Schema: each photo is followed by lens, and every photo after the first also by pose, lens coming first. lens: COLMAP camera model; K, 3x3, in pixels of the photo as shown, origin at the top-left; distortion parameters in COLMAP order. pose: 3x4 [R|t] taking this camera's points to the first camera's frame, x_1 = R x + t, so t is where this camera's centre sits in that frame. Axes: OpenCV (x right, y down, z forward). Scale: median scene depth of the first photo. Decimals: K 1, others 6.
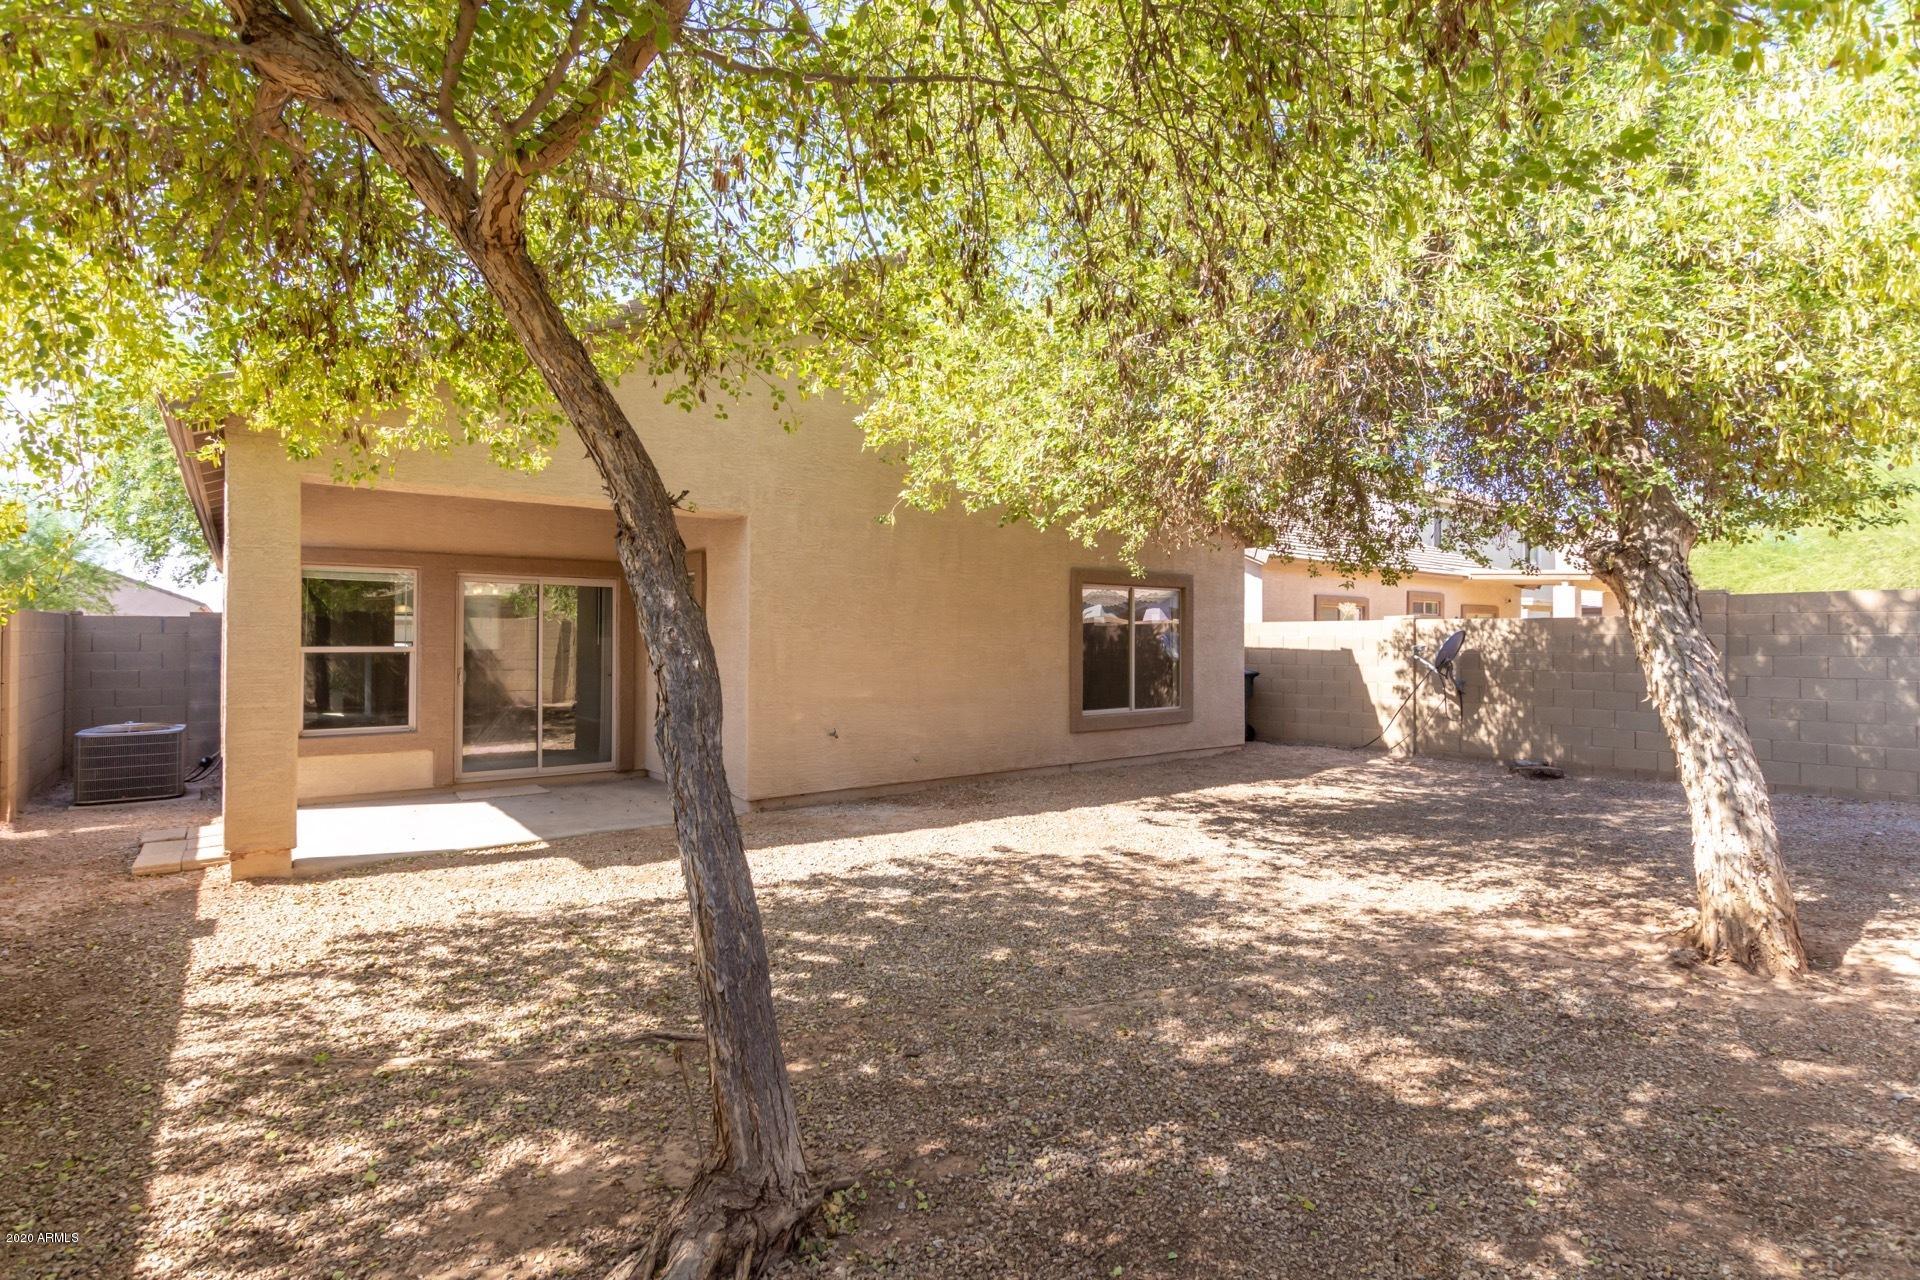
lens RADIAL K [[933.4, 0, 985.1], [0, 933.4, 629.7], [0, 0, 1]] dist [0.005741, -0.000332]
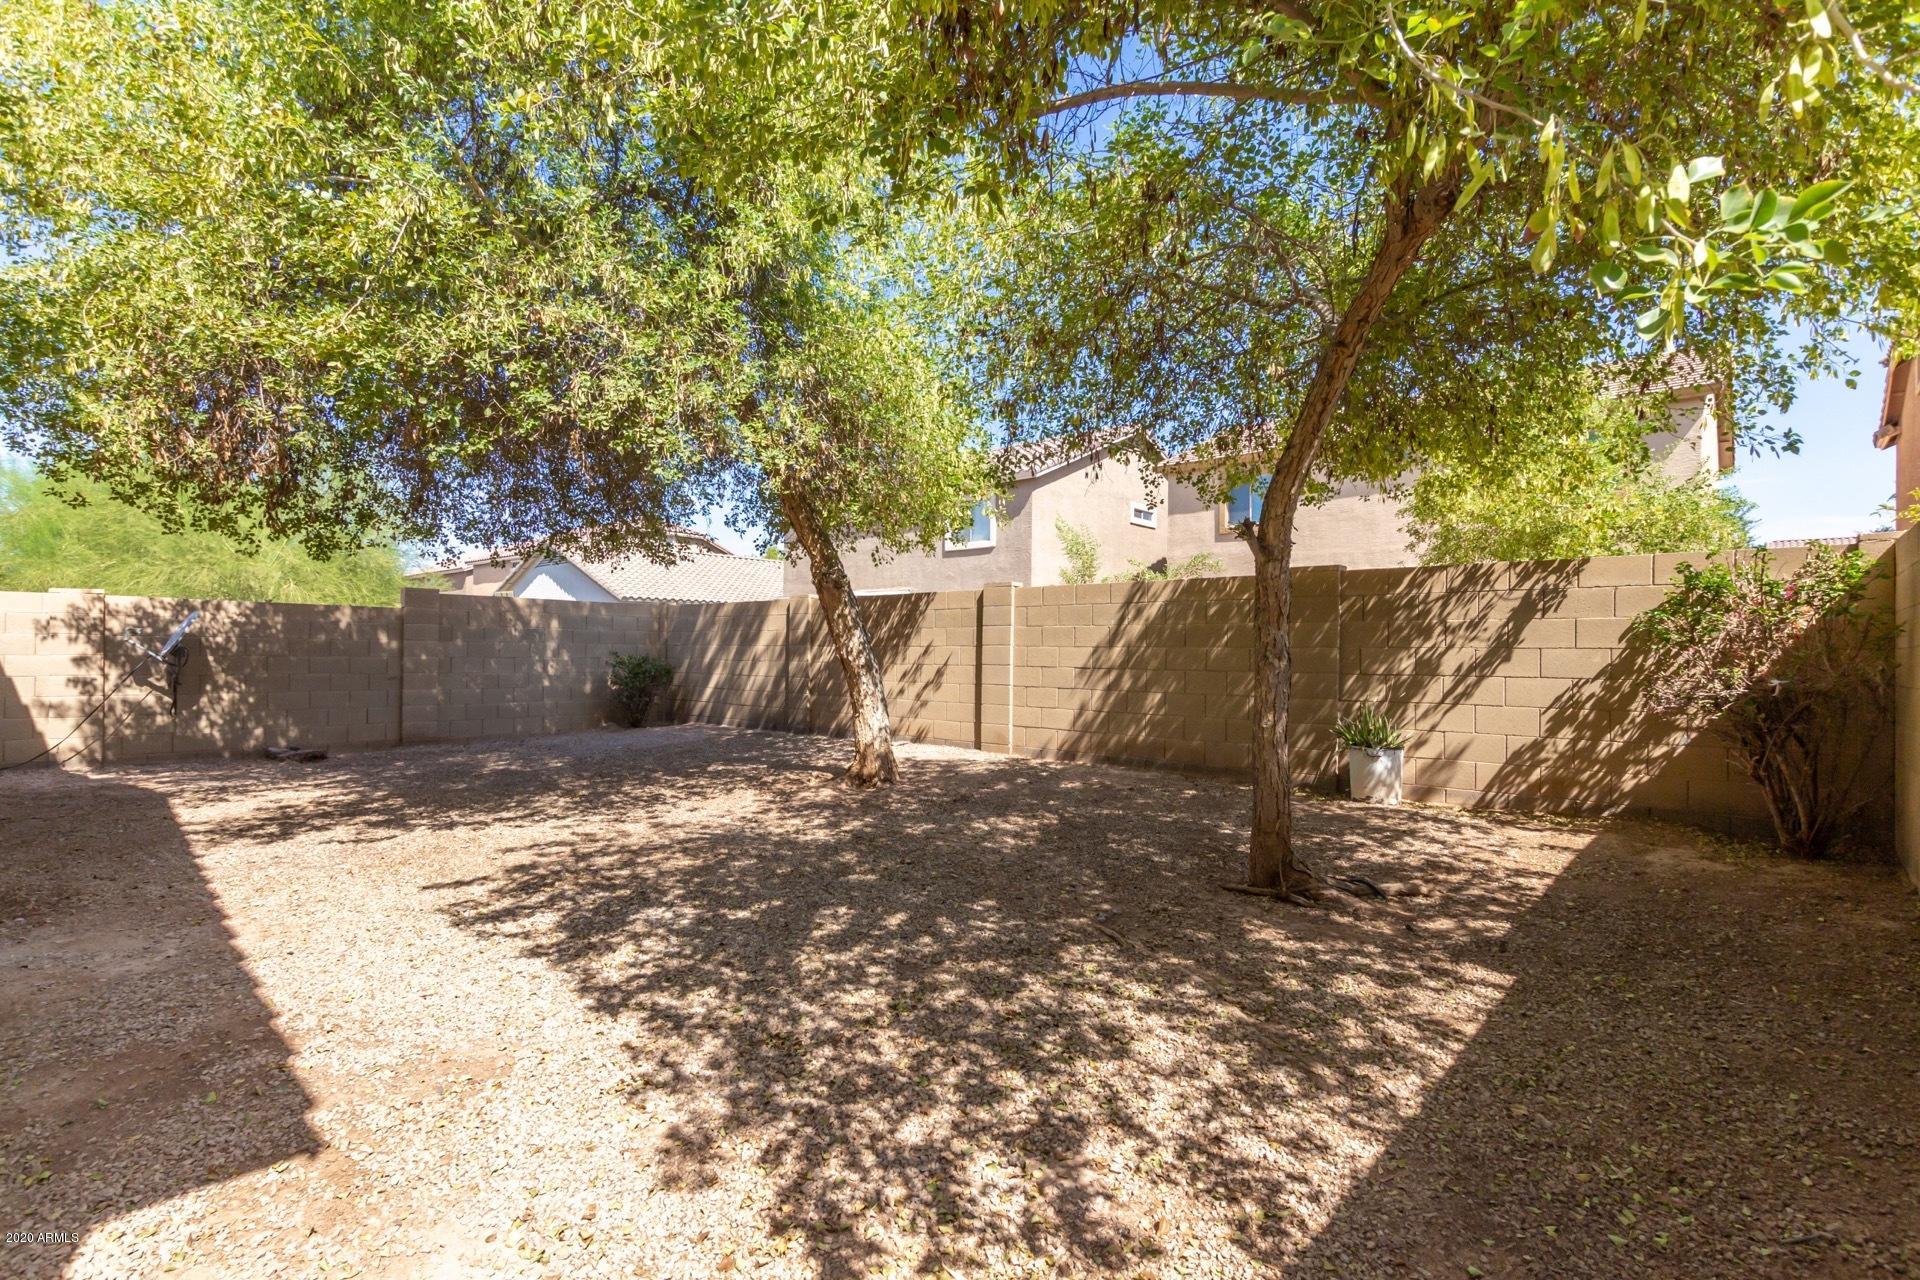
lens RADIAL K [[883.3, 0, 951.2], [0, 883.3, 663.6], [0, 0, 1]] dist [0.031330, -0.000045]
pose [[-0.155257, -0.016854, 0.987730, -0.919348], [-0.022964, 0.999646, 0.013447, 0.048845], [-0.987607, -0.020594, -0.155589, 0.888180]]
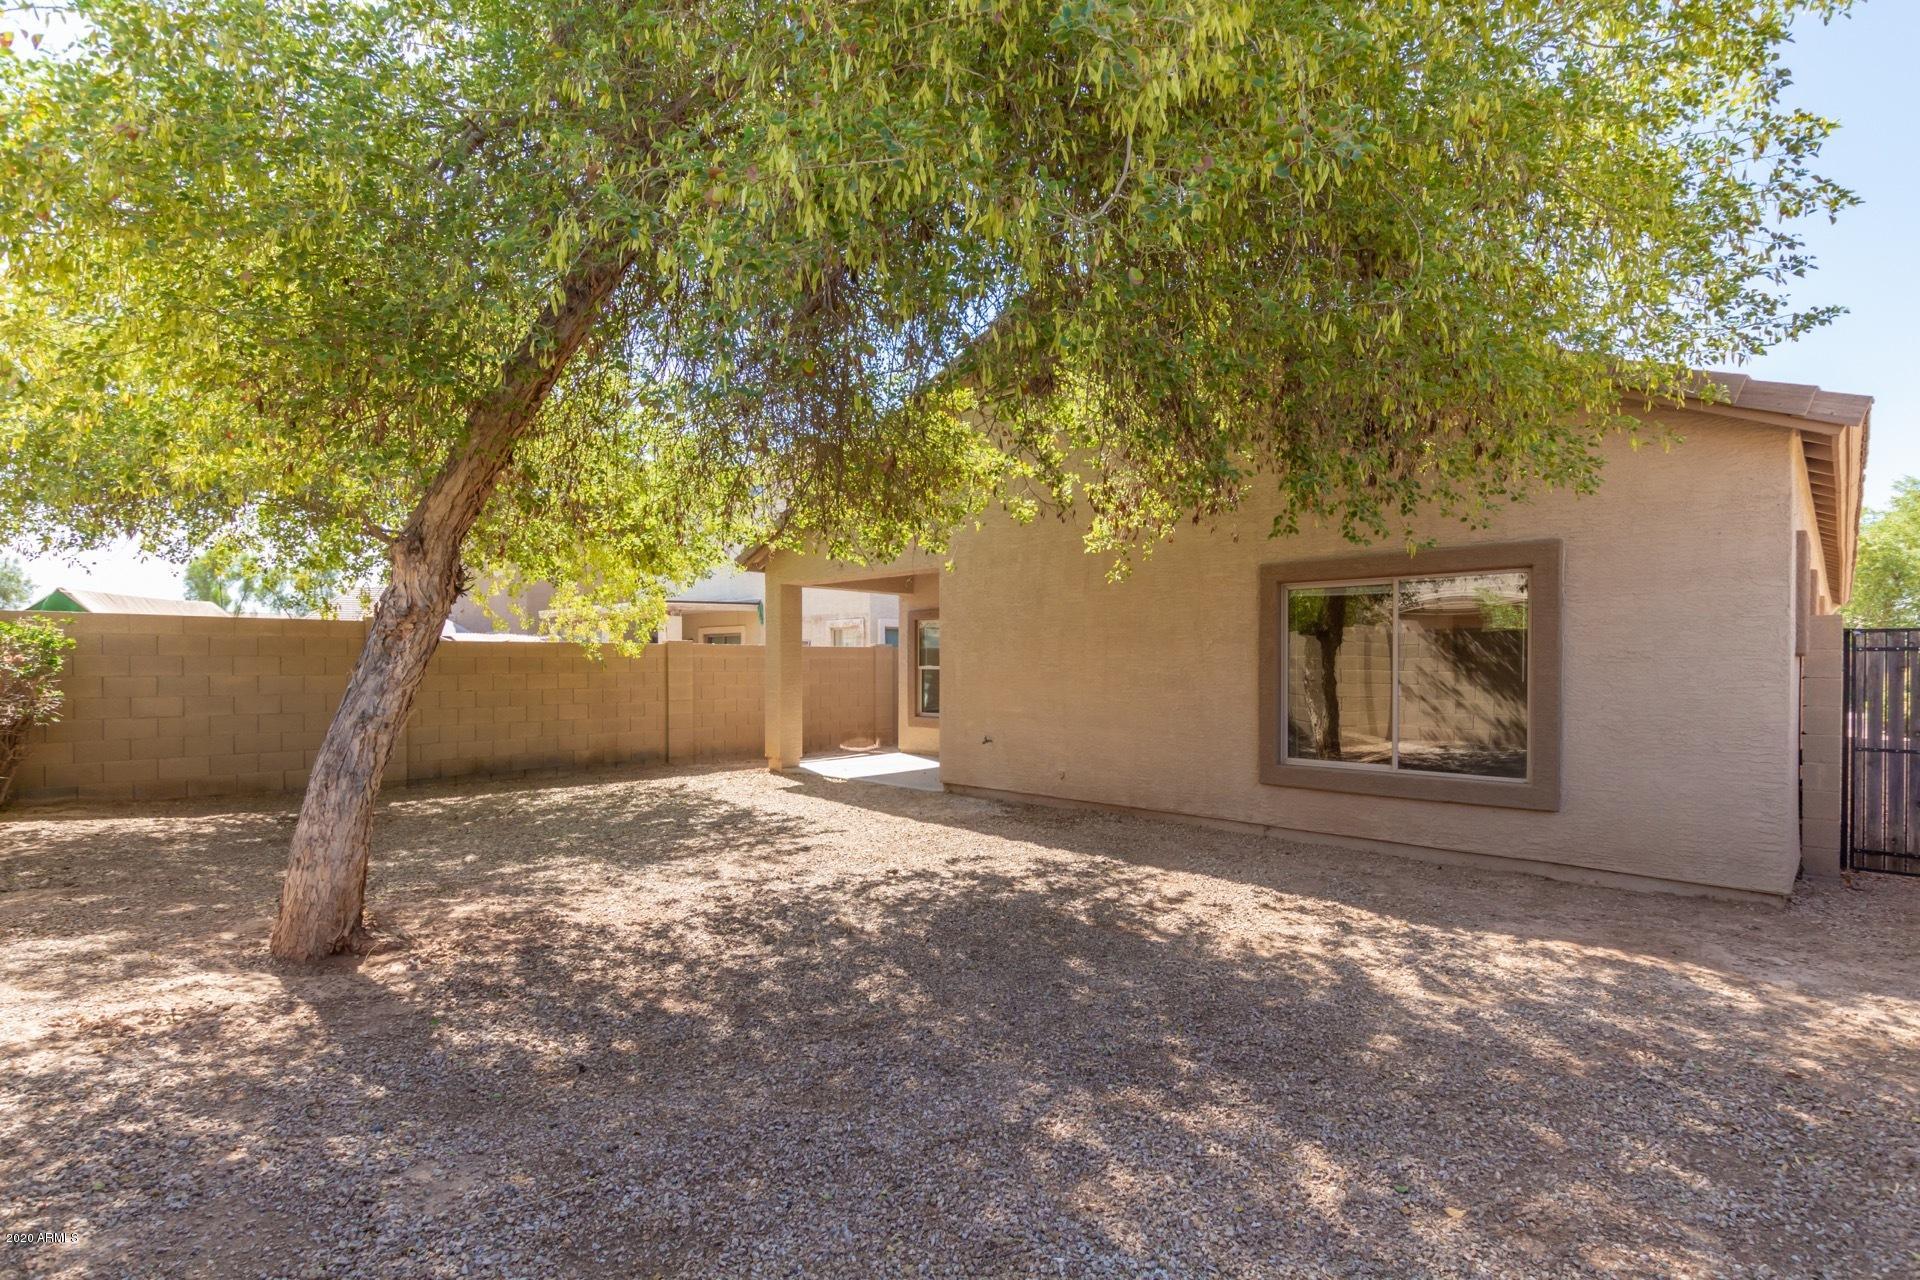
lens RADIAL K [[954.7, 0, 960.0], [0, 954.7, 640.0], [0, 0, 1]] dist [0.002712, 0.000208]
pose [[0.100174, -0.027905, -0.994579, 1.593748], [0.009773, 0.999586, -0.027061, 0.025230], [0.994922, -0.007009, 0.100405, 1.292359]]
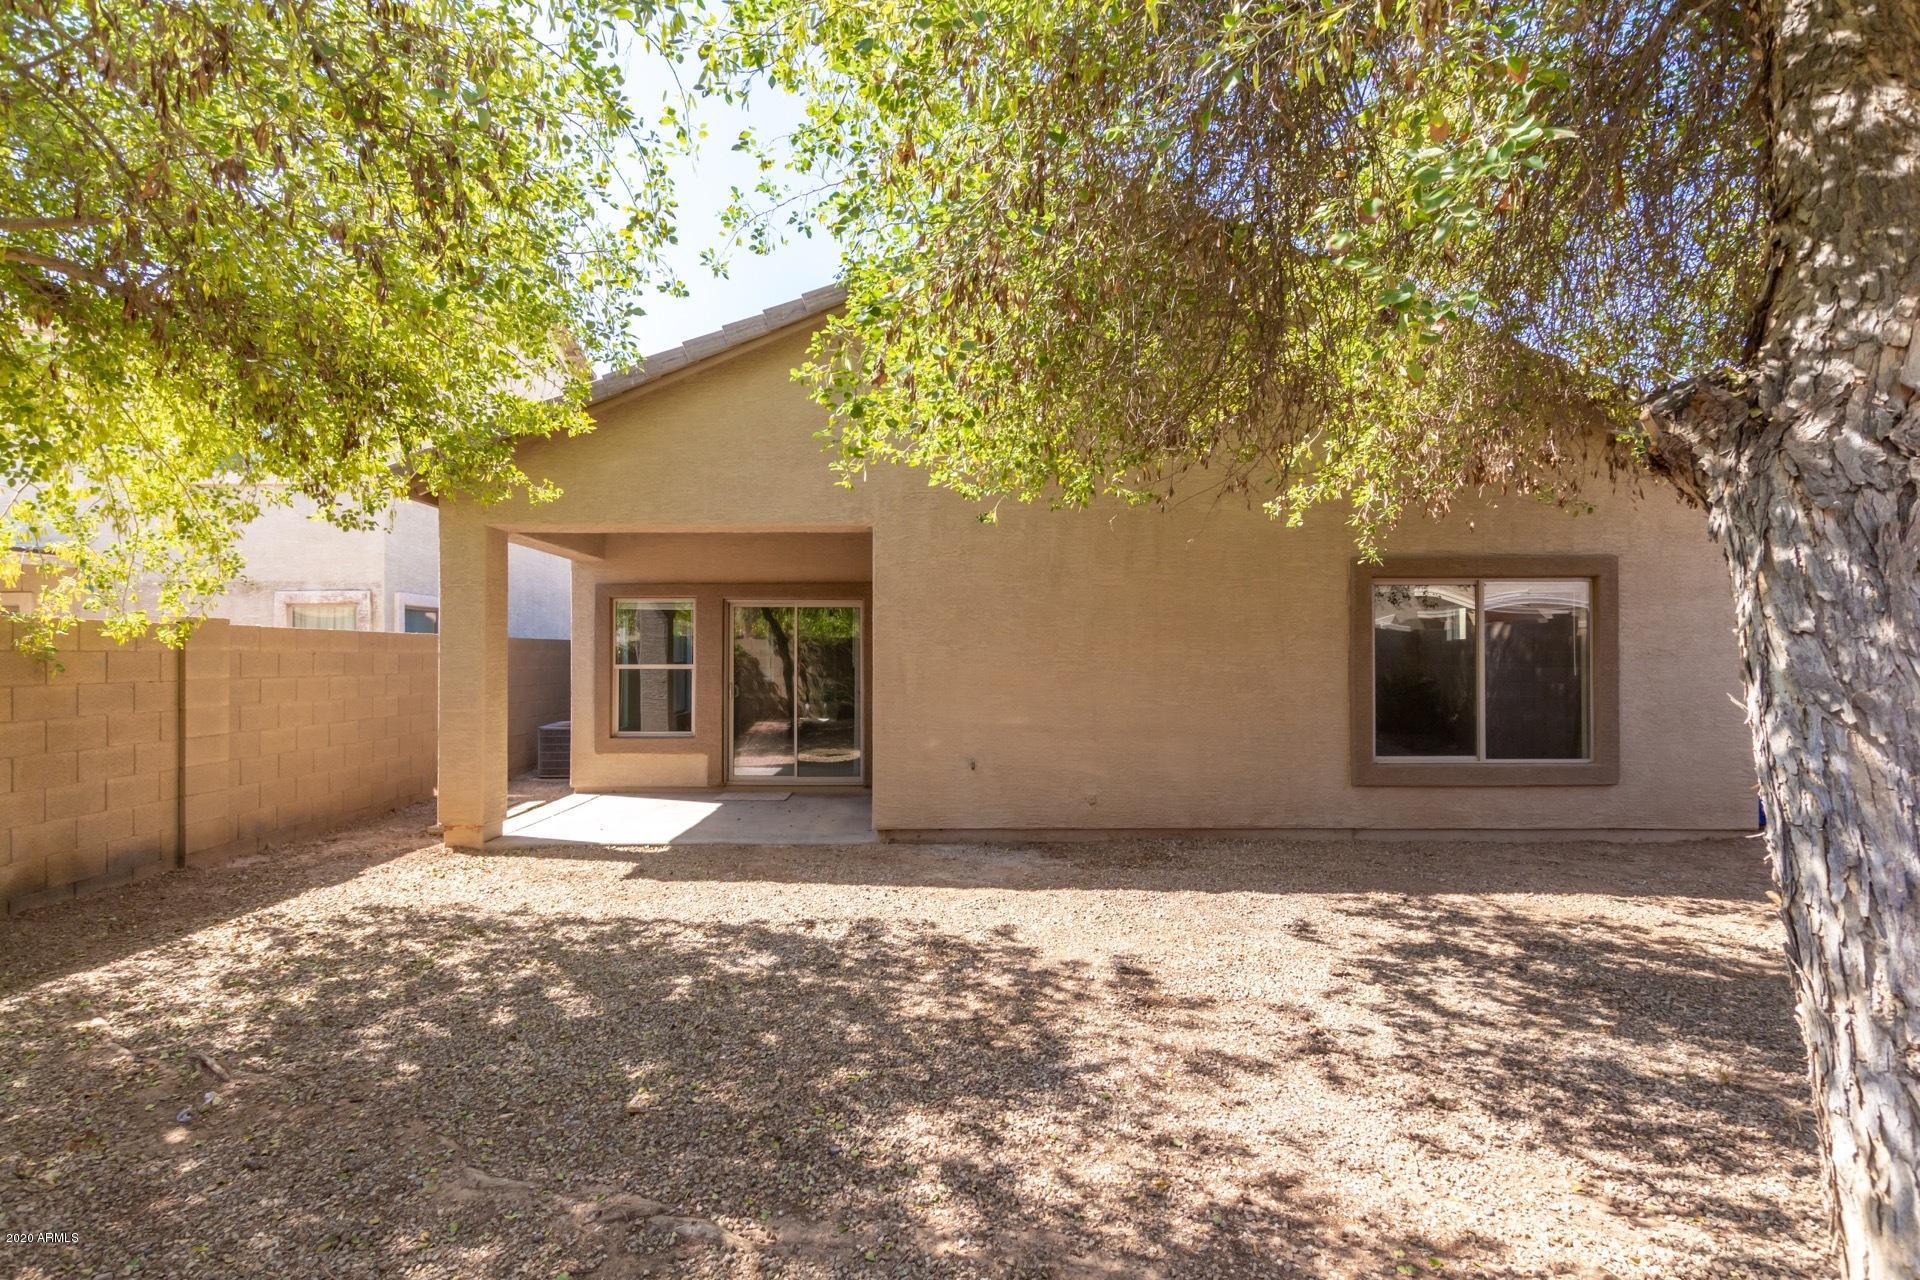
lens RADIAL K [[923.6, 0, 963.2], [0, 923.6, 646.9], [0, 0, 1]] dist [0.012059, -0.005476]
pose [[0.778663, -0.010411, -0.627356, 0.584437], [0.010560, 0.999938, -0.003488, 0.004585], [0.627354, -0.003909, 0.778724, 0.476757]]
